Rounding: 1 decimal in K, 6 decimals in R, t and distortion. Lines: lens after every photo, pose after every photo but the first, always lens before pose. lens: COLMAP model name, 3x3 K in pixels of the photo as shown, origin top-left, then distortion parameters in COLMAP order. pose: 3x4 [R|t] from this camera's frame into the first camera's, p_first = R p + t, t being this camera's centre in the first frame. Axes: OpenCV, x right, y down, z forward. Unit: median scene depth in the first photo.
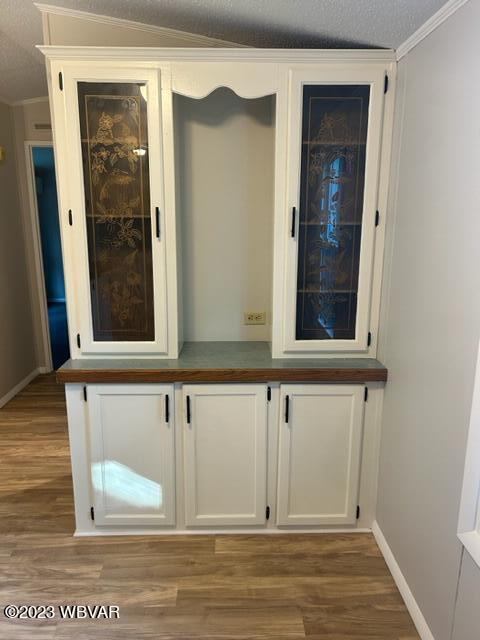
lens RADIAL K [[478.7, 0, 245.0], [0, 478.7, 320.5], [0, 0, 1]] dist [0.057101, -0.058281]
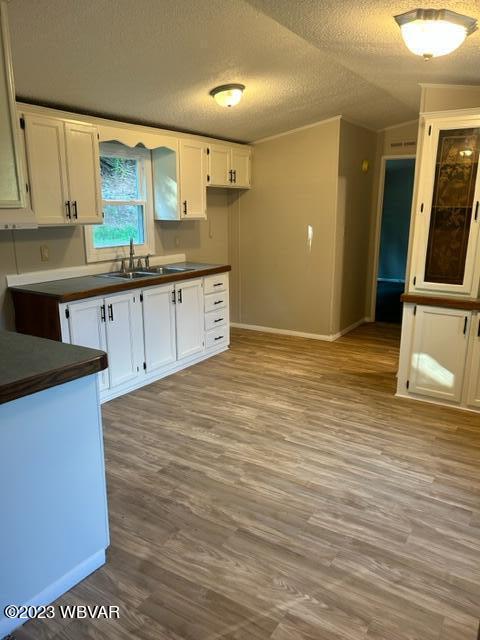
lens RADIAL K [[478.7, 0, 245.0], [0, 478.7, 320.5], [0, 0, 1]] dist [0.057101, -0.058281]
pose [[0.823173, 0.132658, -0.552077, 0.121444], [-0.127393, 0.990685, 0.048101, 0.177842], [0.553315, 0.030736, 0.832405, -0.753723]]
